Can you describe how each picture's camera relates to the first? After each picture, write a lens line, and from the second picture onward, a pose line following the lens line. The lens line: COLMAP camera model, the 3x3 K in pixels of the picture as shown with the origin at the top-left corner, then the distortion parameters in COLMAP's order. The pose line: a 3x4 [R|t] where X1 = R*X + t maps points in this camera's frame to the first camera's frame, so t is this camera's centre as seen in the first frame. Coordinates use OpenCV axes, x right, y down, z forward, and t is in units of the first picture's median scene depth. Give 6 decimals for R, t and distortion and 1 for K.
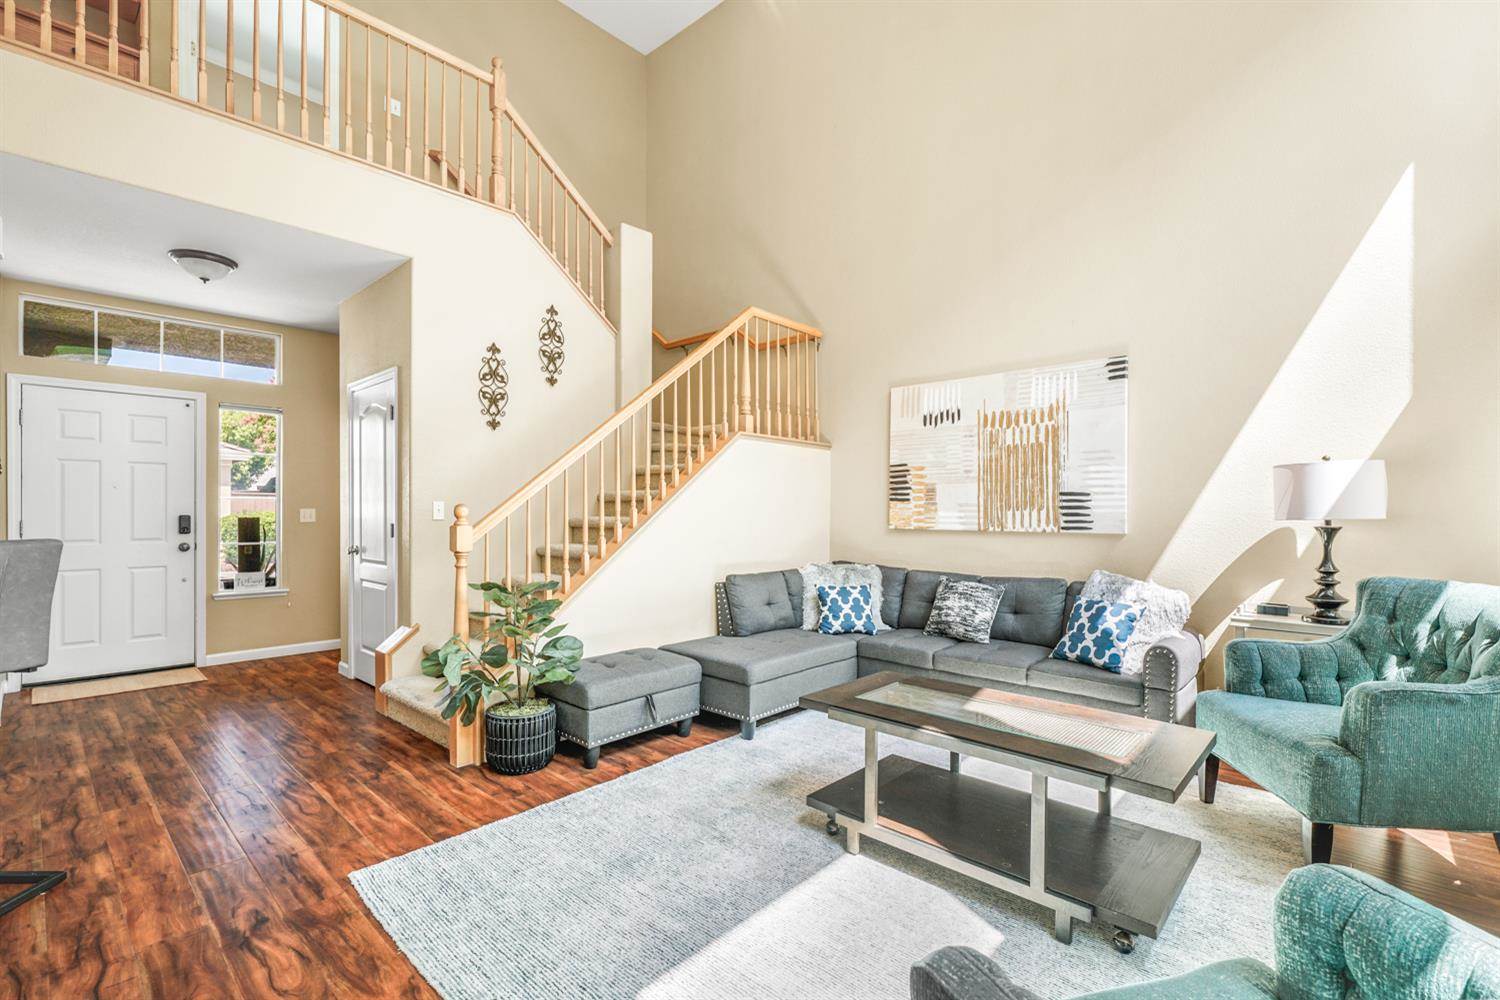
lens RADIAL K [[687.0, 0, 744.7], [0, 687.0, 503.2], [0, 0, 1]] dist [0.003656, 0.000313]
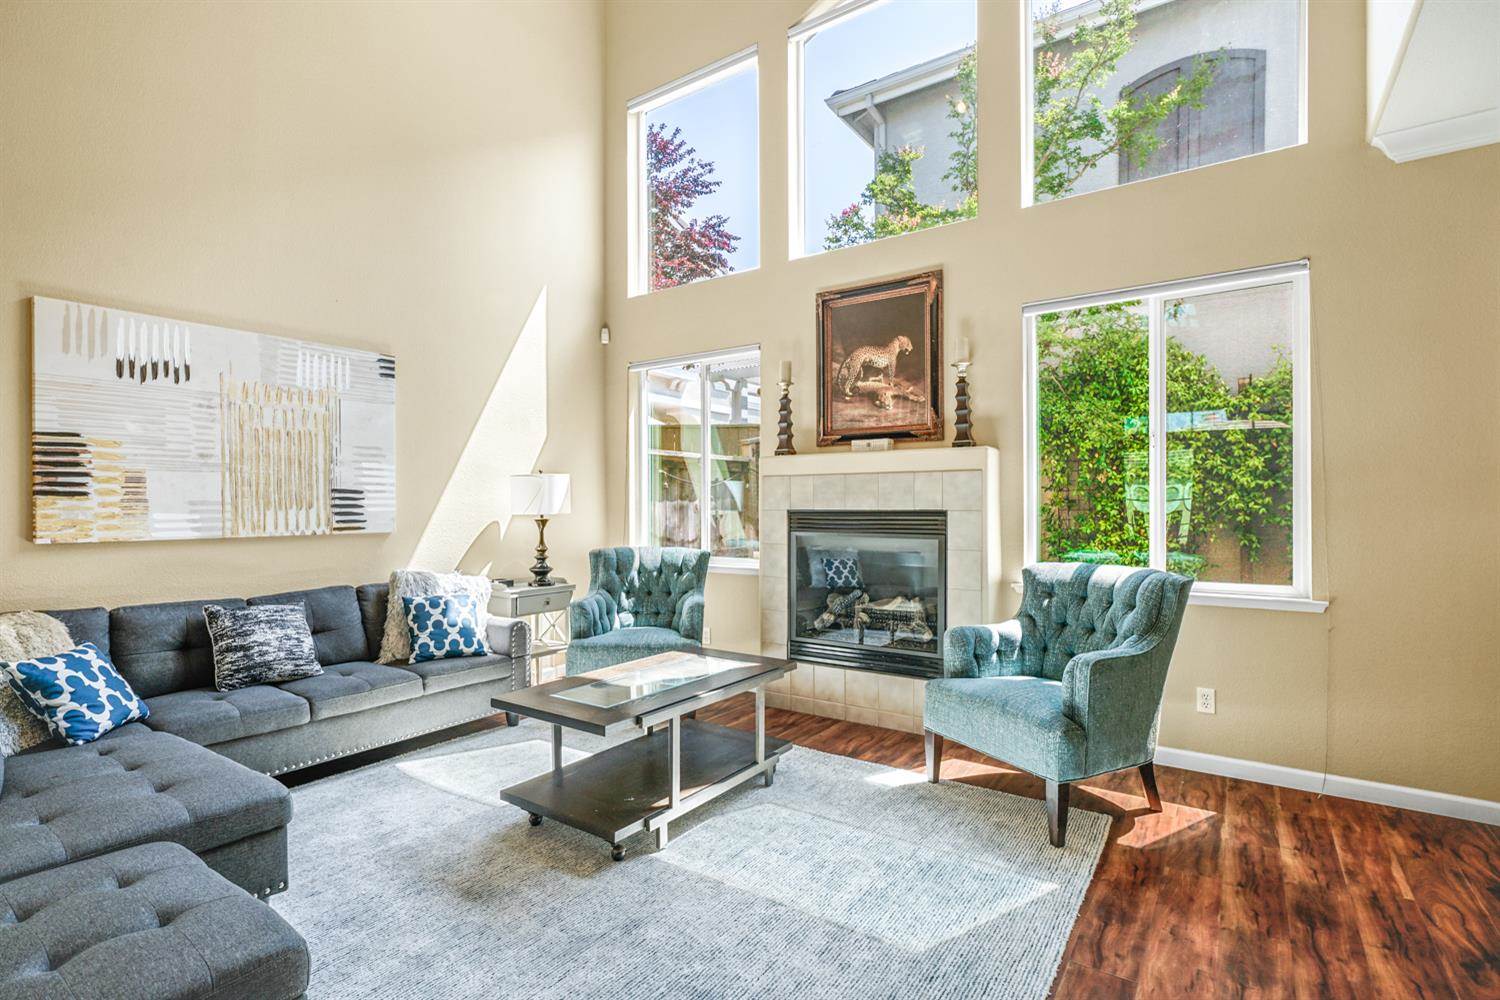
lens RADIAL K [[697.5, 0, 747.1], [0, 697.5, 504.8], [0, 0, 1]] dist [-0.005253, -0.000267]
pose [[-0.133555, -0.001407, 0.991040, -0.508684], [-0.006692, 0.999977, 0.000518, 0.000629], [-0.991019, -0.006563, -0.133562, 0.589073]]
